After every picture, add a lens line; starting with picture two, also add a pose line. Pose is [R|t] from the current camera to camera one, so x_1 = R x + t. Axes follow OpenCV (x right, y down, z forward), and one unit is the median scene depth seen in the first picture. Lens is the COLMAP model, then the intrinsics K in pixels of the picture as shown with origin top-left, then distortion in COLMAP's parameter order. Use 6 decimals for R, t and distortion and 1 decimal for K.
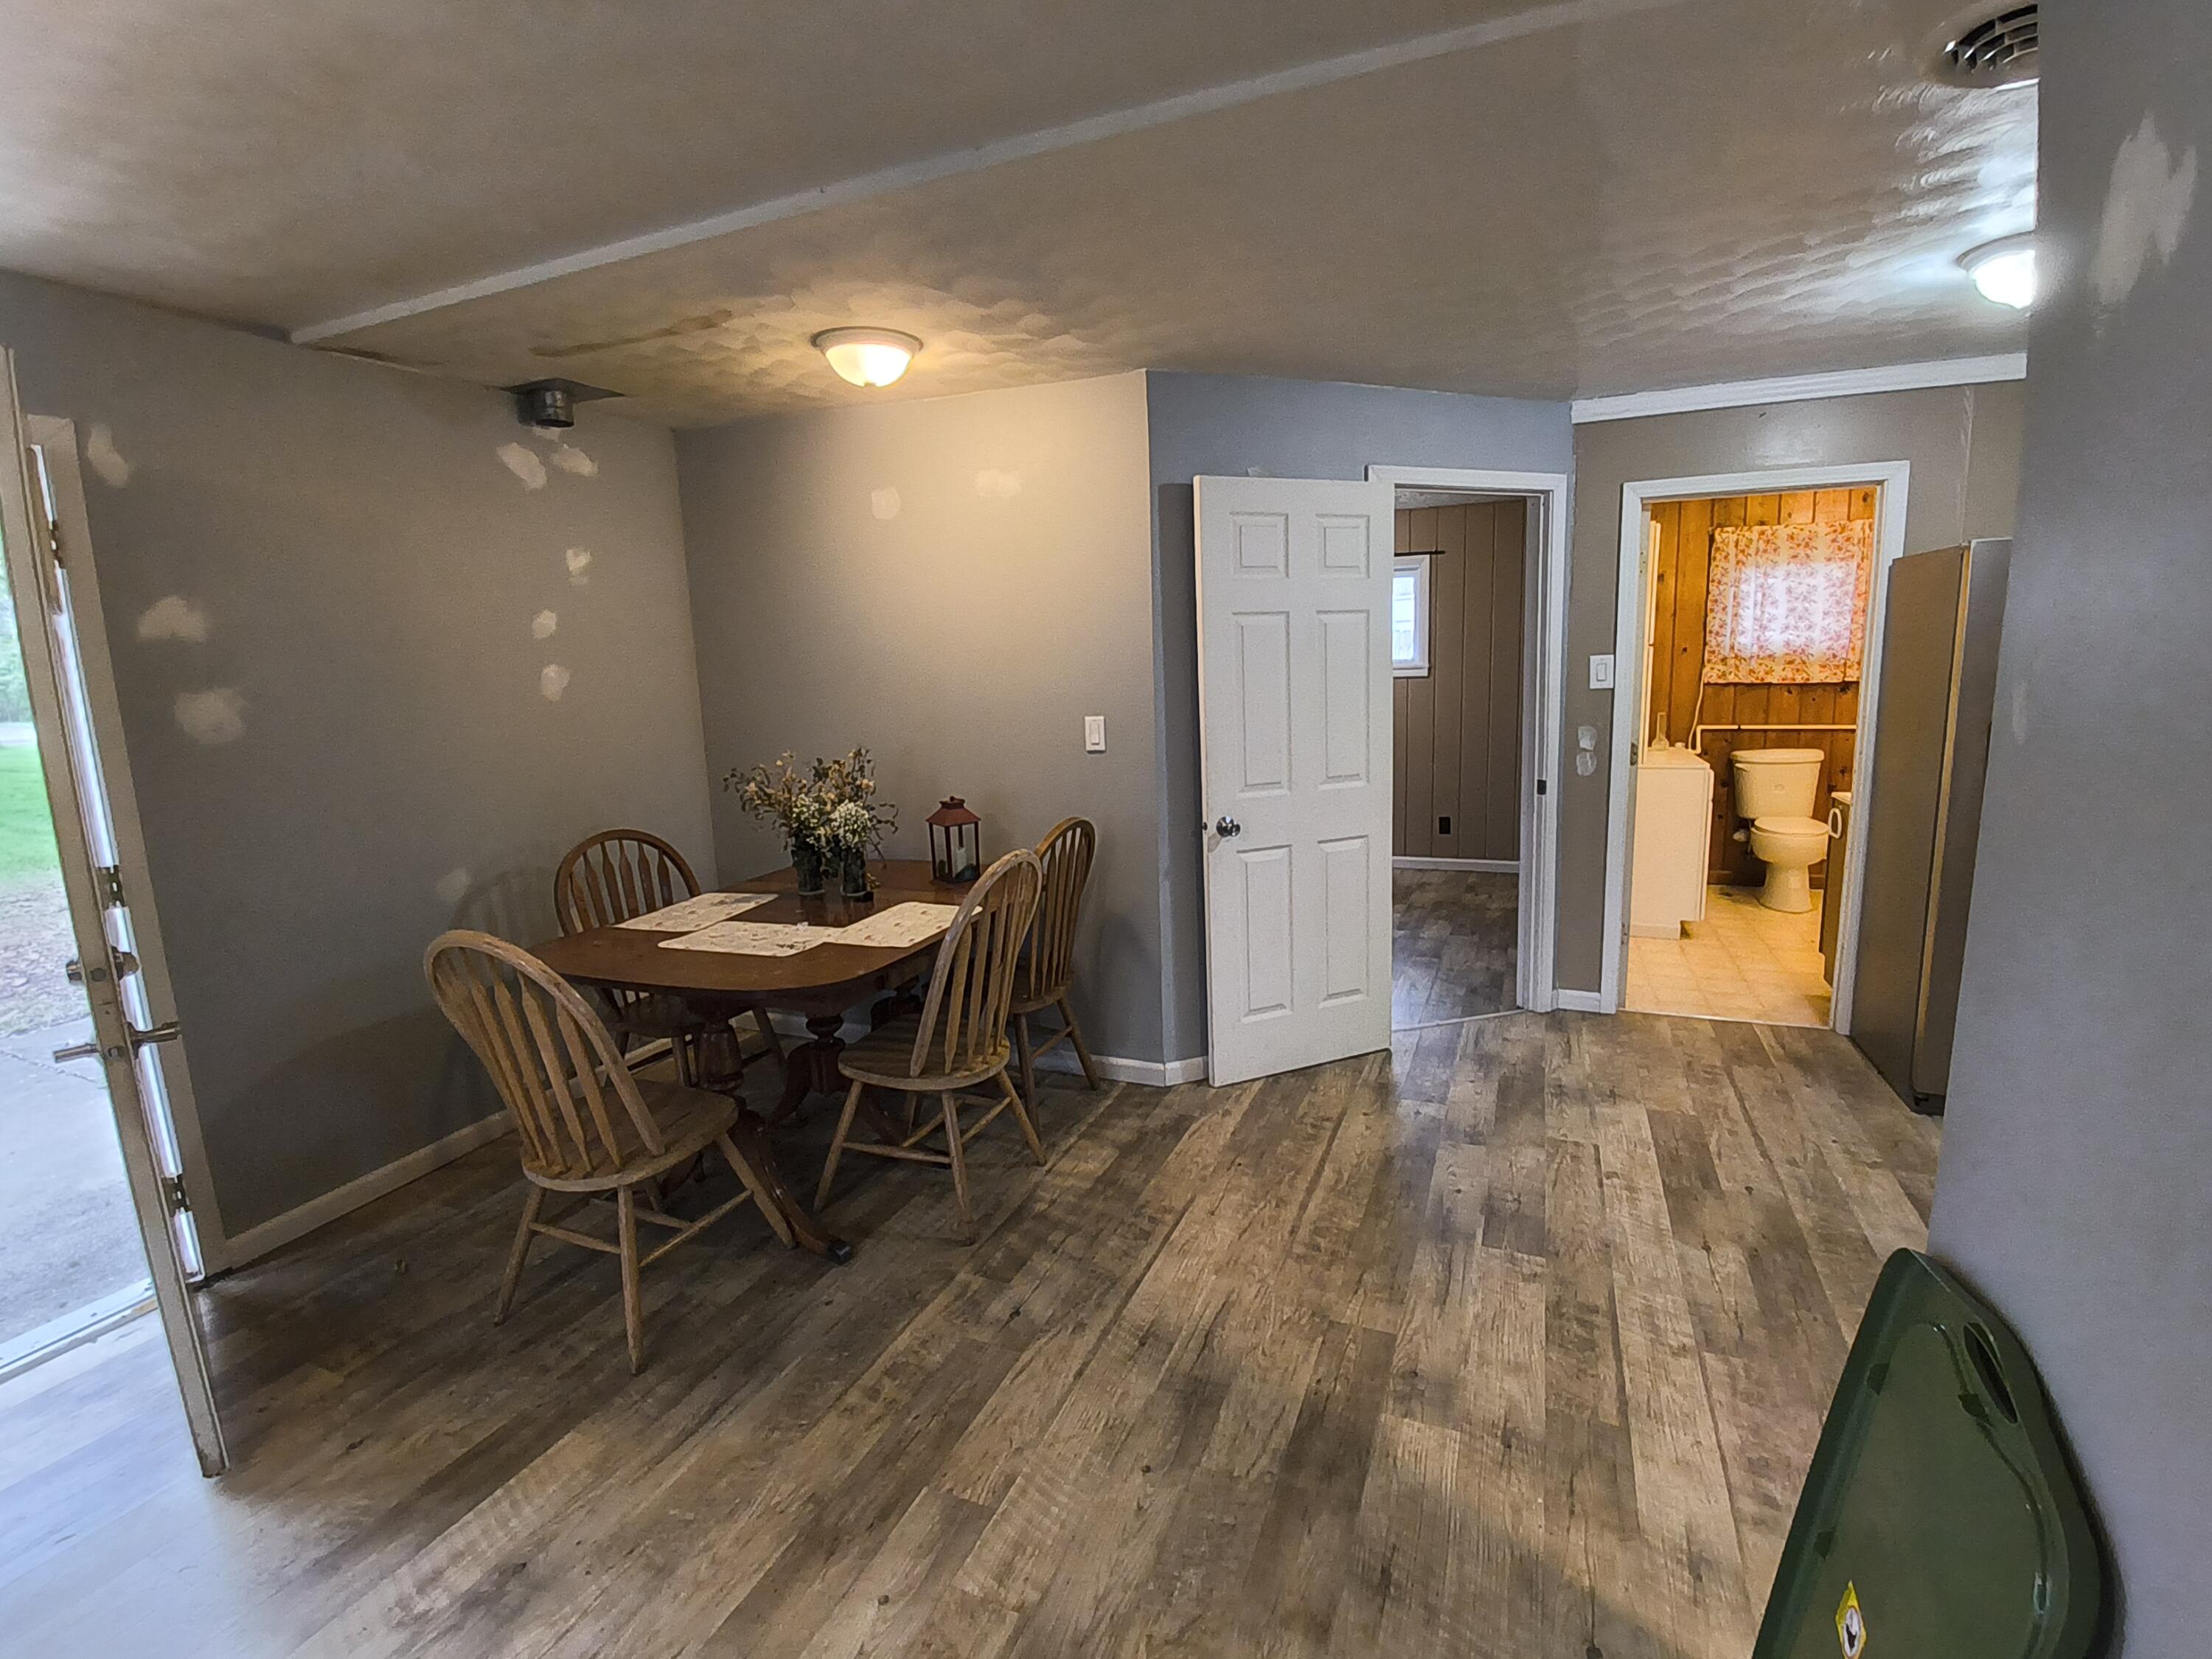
lens RADIAL K [[1010.8, 0, 1111.1], [0, 1010.8, 837.1], [0, 0, 1]] dist [-0.011096, -0.011306]
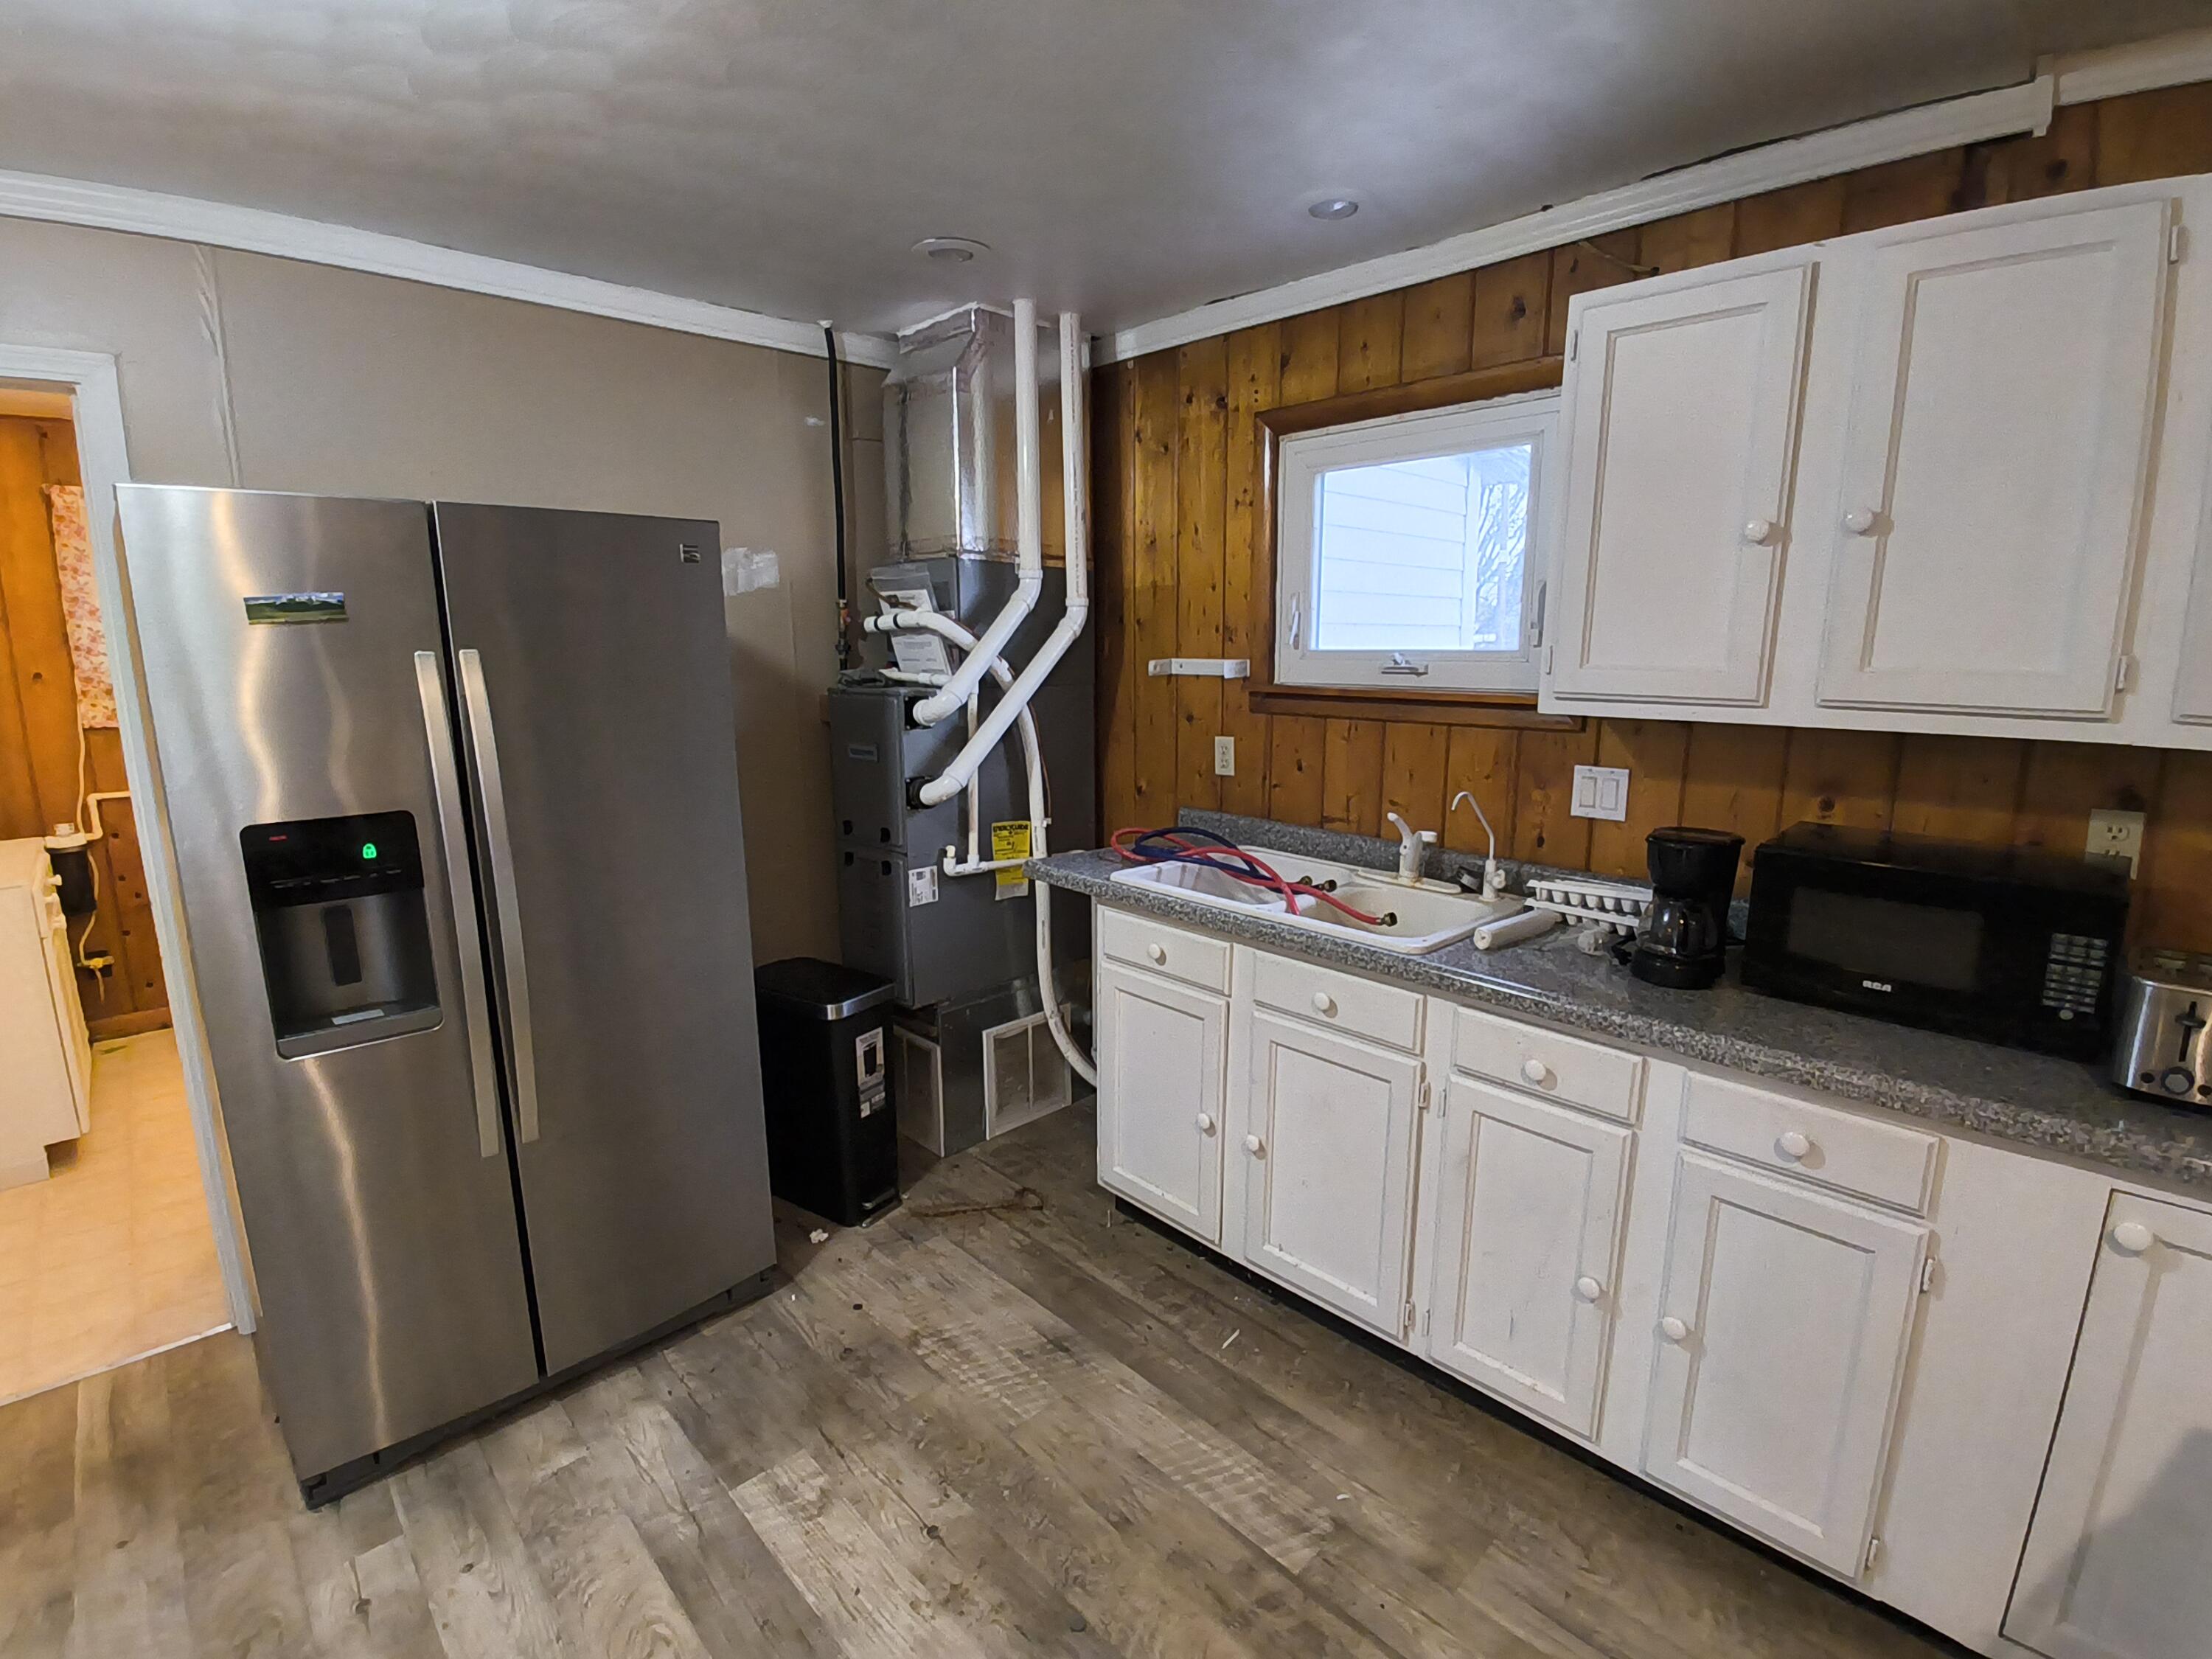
lens RADIAL K [[1010.8, 0, 1103.8], [0, 1010.8, 831.2], [0, 0, 1]] dist [-0.011096, -0.011306]
pose [[0.396742, -0.136312, 0.907752, 0.419174], [0.152903, 0.984910, 0.081071, -0.063250], [-0.905106, 0.106633, 0.411598, 0.255200]]
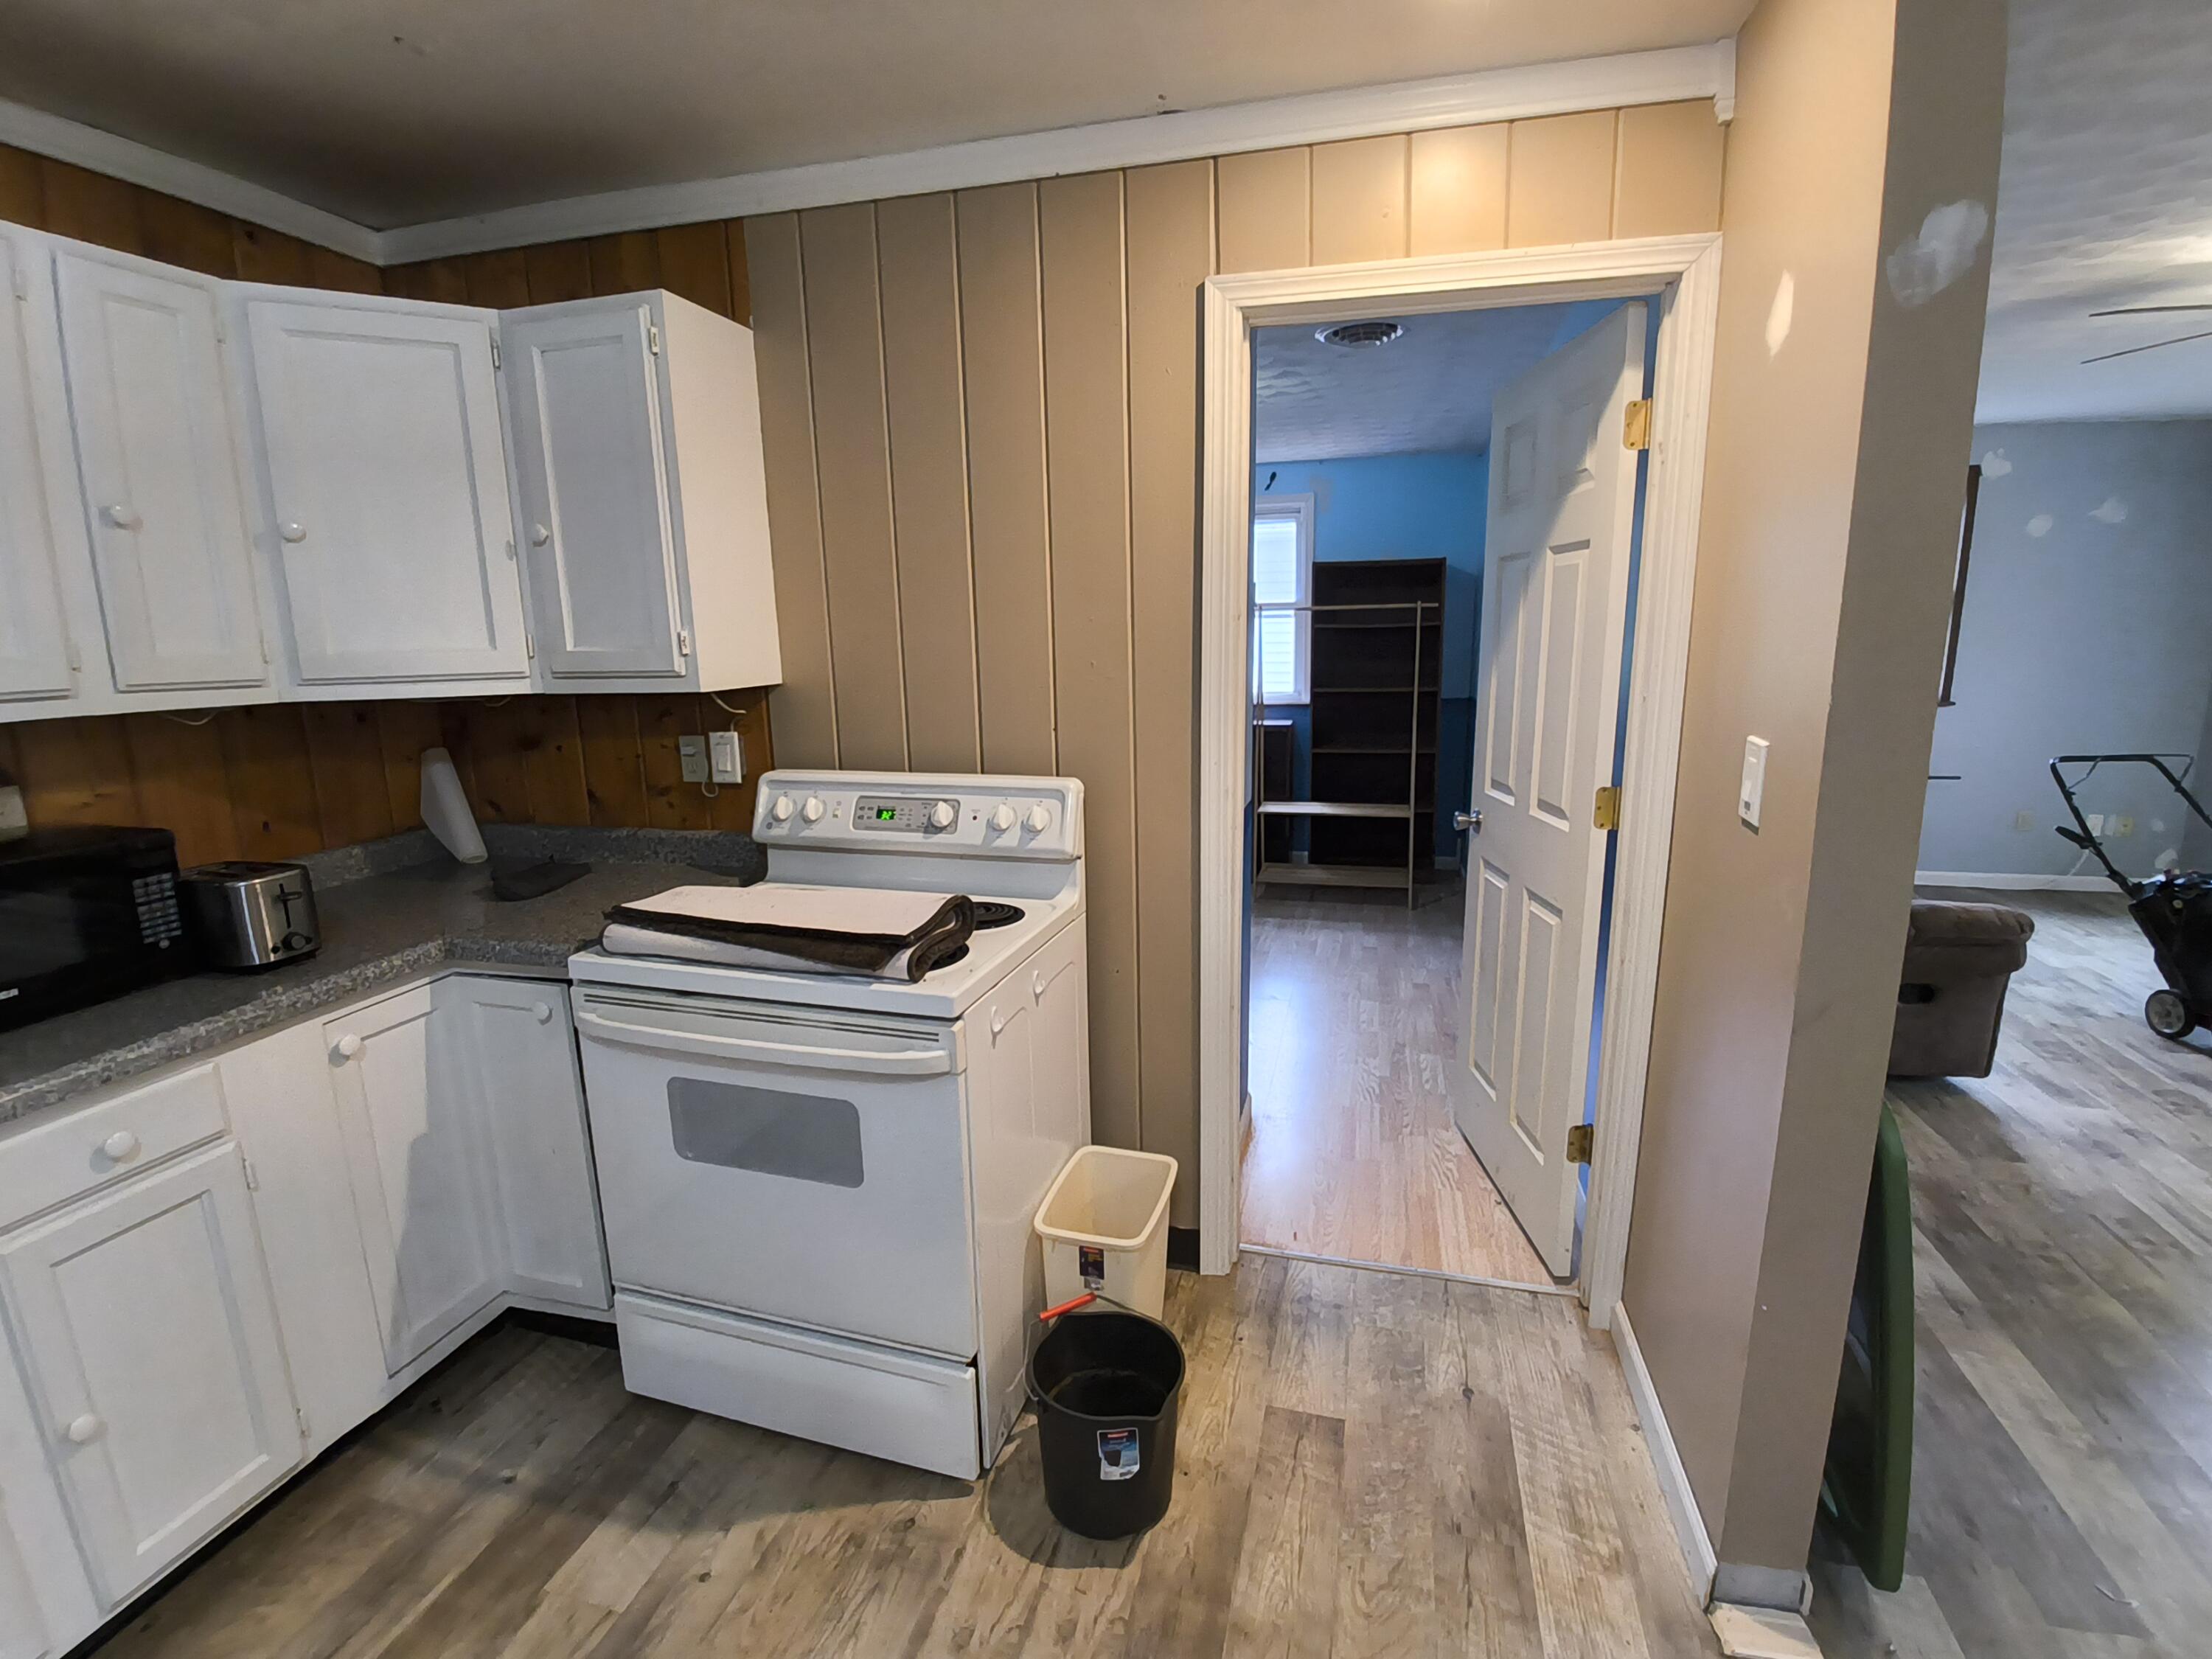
lens RADIAL K [[1010.8, 0, 1105.7], [0, 1010.8, 827.8], [0, 0, 1]] dist [-0.011096, -0.011306]
pose [[-0.990275, 0.069302, -0.120631, 0.524007], [0.020150, 0.929401, 0.368522, -0.108051], [0.137654, 0.362507, -0.921759, 0.517525]]
